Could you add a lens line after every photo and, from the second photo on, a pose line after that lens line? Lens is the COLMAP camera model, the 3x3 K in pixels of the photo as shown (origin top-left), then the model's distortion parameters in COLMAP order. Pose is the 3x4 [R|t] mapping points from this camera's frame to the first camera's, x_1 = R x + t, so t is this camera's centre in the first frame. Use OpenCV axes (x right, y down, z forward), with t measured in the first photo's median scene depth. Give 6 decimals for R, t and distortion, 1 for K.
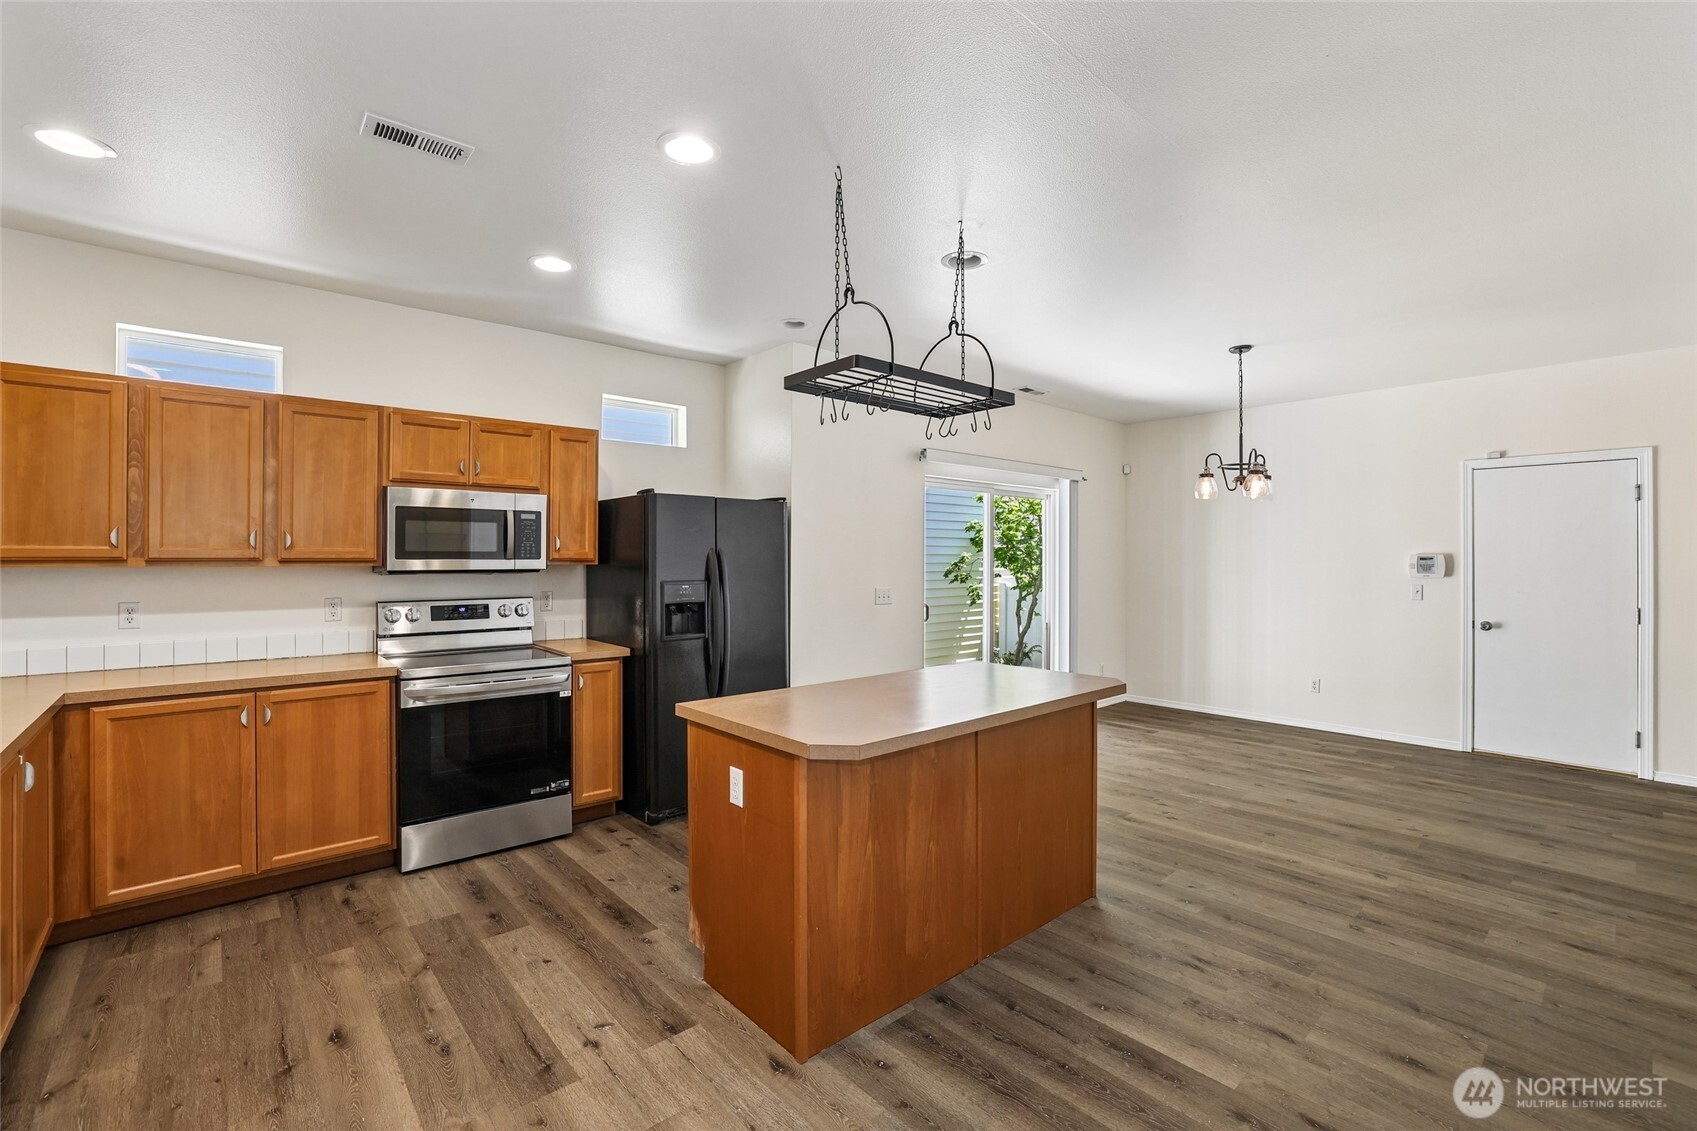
lens RADIAL K [[734.7, 0, 846.5], [0, 734.7, 554.4], [0, 0, 1]] dist [-0.044340, 0.014679]
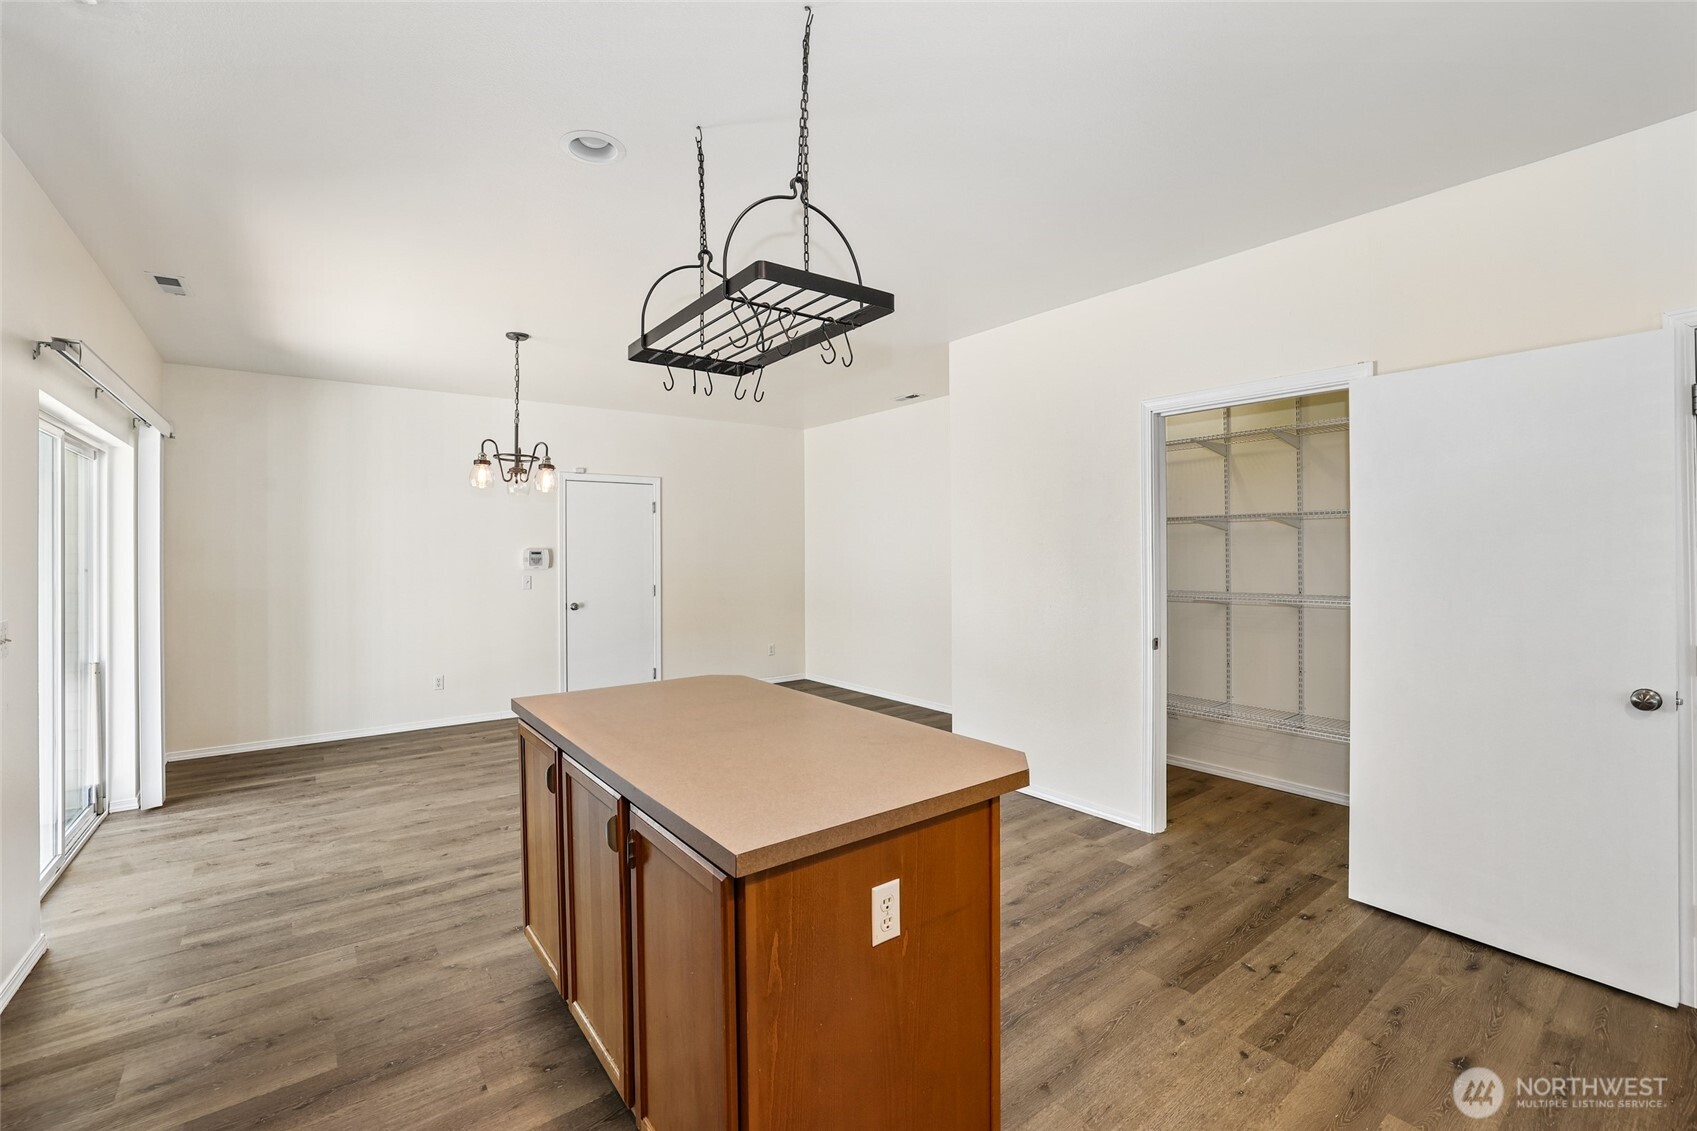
lens RADIAL K [[734.7, 0, 846.5], [0, 734.7, 554.4], [0, 0, 1]] dist [-0.044340, 0.014679]
pose [[0.074117, -0.007059, 0.997225, -0.516368], [0.002749, 0.999973, 0.006875, 0.002150], [-0.997246, 0.002232, 0.074135, 0.653718]]
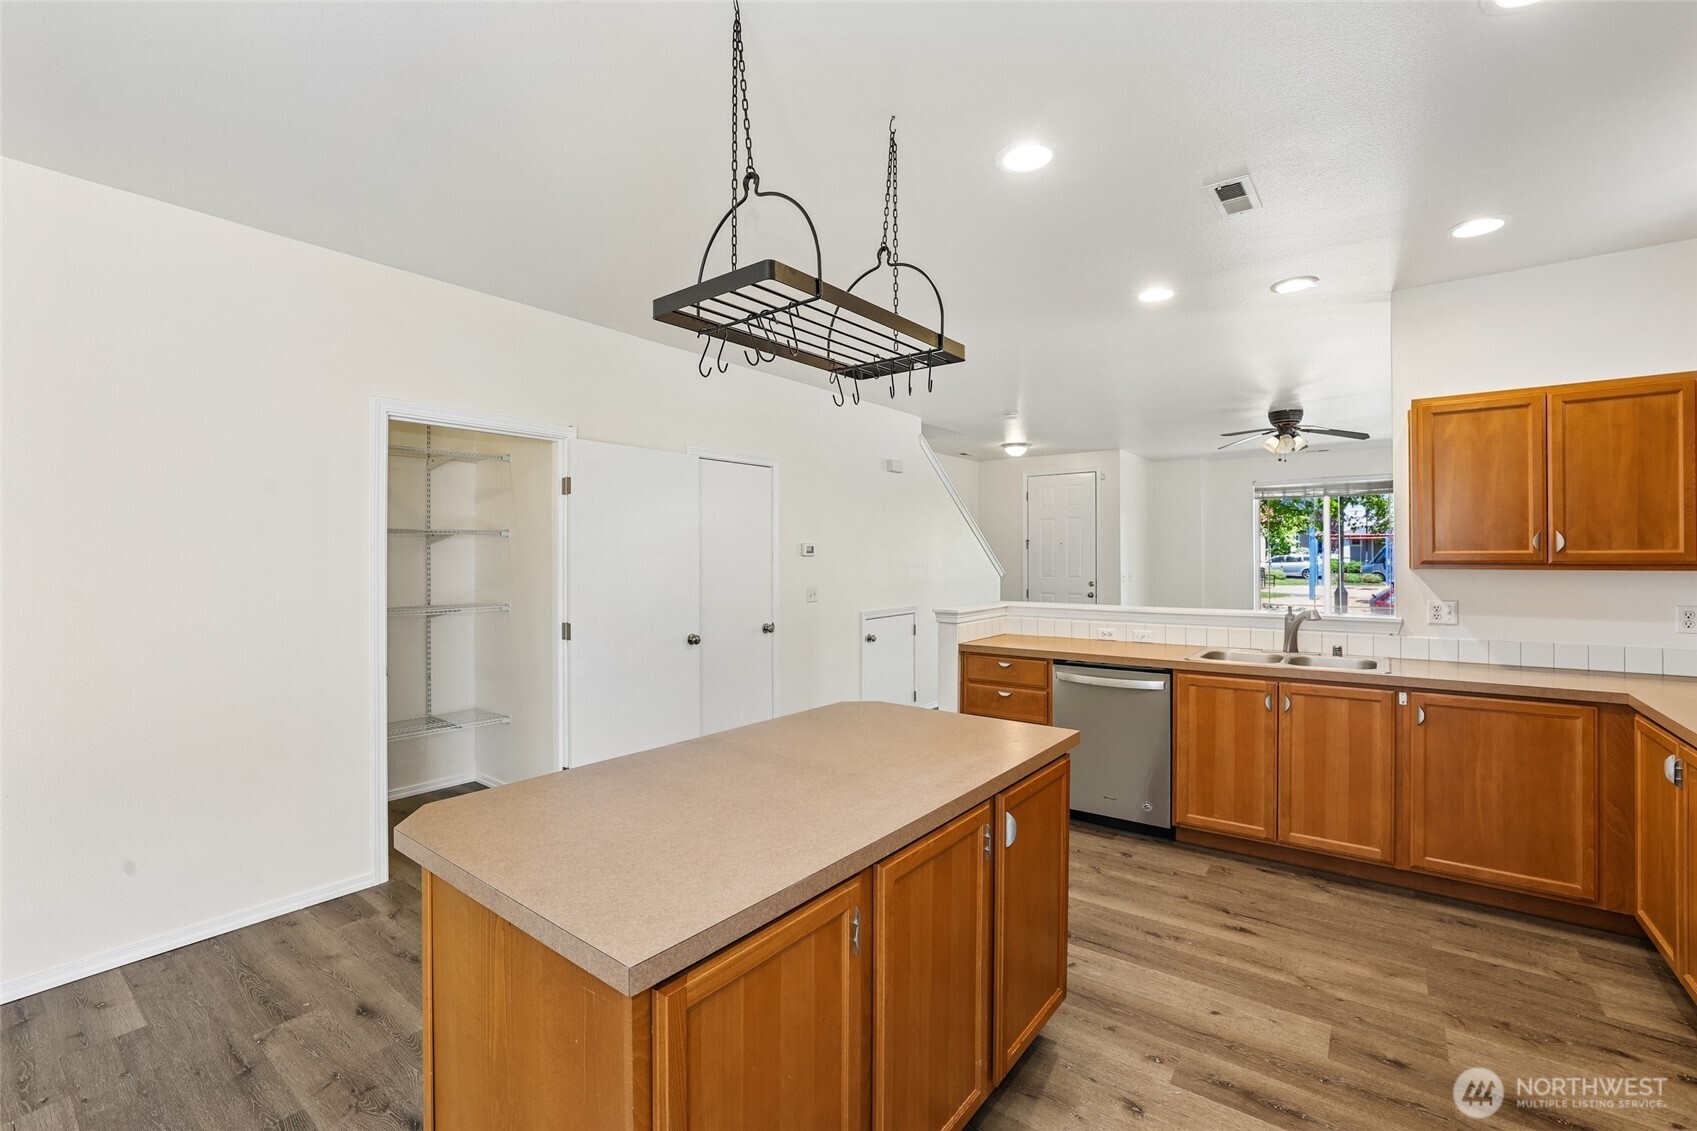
lens RADIAL K [[734.7, 0, 846.5], [0, 734.7, 554.4], [0, 0, 1]] dist [-0.044340, 0.014679]
pose [[-0.980757, 0.000805, -0.195229, 0.153437], [0.002395, 0.999966, -0.007911, -0.000206], [0.195216, -0.008227, -0.980726, 1.319064]]
